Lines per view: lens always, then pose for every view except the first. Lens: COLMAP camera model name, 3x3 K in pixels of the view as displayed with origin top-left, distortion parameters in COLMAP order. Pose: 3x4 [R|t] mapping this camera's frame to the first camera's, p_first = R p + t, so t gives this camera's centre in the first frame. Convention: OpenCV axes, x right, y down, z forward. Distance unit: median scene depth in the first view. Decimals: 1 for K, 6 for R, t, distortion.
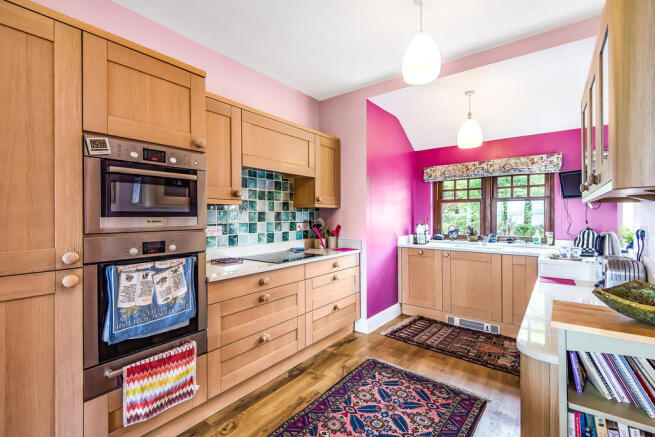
lens RADIAL K [[292.3, 0, 326.6], [0, 292.3, 216.7], [0, 0, 1]] dist [0.009307, -0.003963]
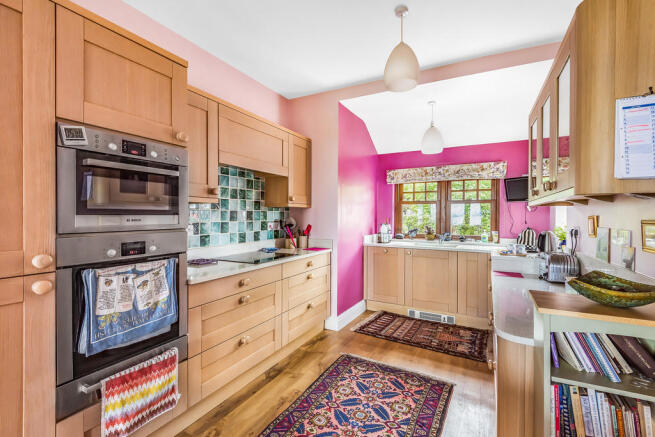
lens RADIAL K [[292.3, 0, 324.8], [0, 292.3, 217.7], [0, 0, 1]] dist [0.009307, -0.003963]
pose [[0.986802, 0.006147, 0.161814, -0.118574], [-0.006895, 0.999968, 0.004062, 0.000394], [-0.161783, -0.005124, 0.986813, -0.004346]]
